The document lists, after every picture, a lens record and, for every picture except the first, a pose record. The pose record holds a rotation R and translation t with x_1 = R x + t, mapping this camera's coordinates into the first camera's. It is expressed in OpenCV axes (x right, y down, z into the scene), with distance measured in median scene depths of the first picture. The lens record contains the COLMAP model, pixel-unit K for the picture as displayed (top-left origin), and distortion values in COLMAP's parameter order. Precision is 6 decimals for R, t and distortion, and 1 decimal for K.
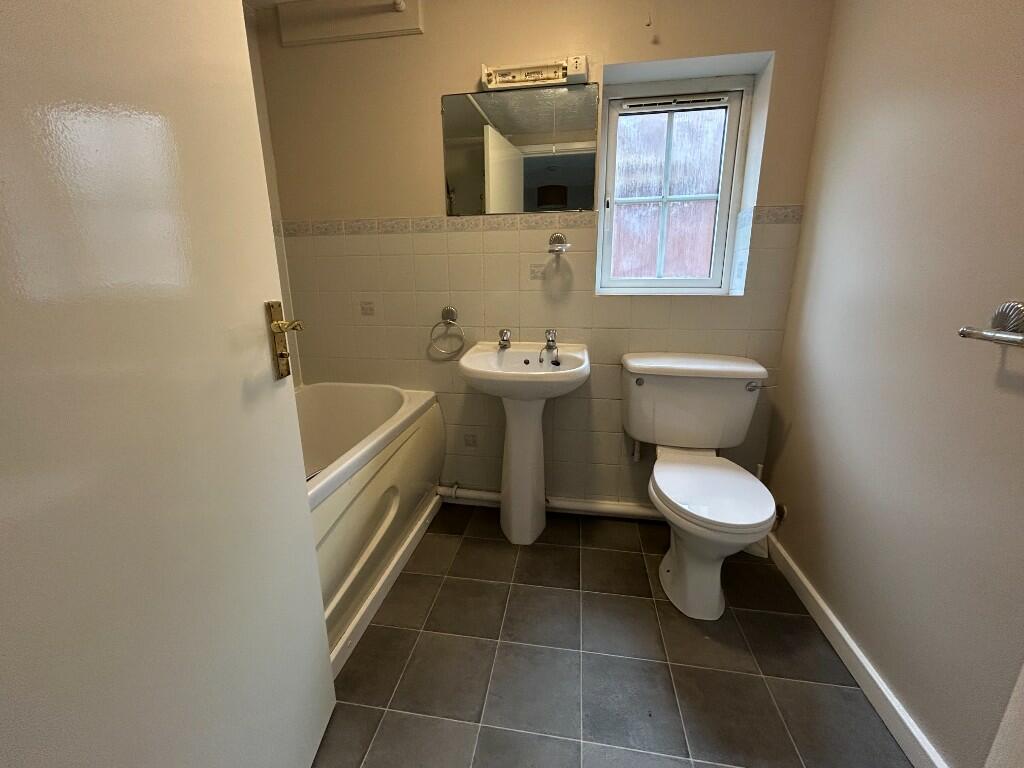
lens RADIAL K [[414.2, 0, 510.5], [0, 414.2, 380.5], [0, 0, 1]] dist [-0.002466, 0.000515]
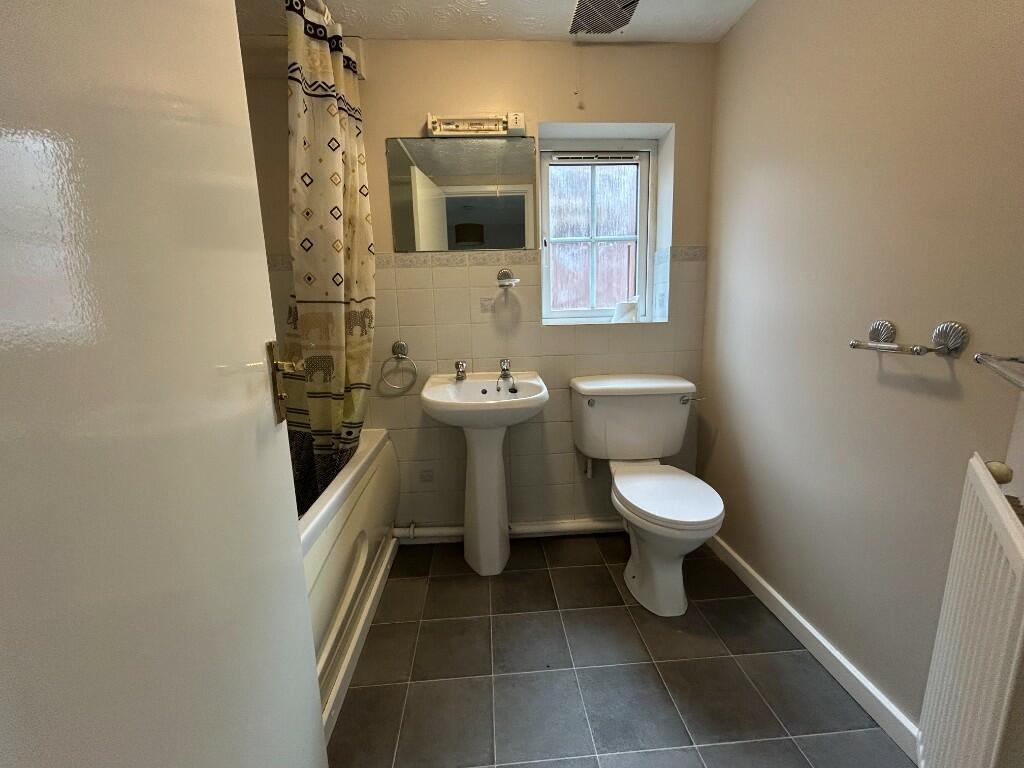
lens RADIAL K [[414.2, 0, 510.5], [0, 414.2, 380.5], [0, 0, 1]] dist [-0.002466, 0.000515]
pose [[0.973575, -0.059354, 0.220518, -0.123819], [0.075844, 0.994861, -0.067076, 0.001634], [-0.215404, 0.082029, 0.973074, -0.014911]]
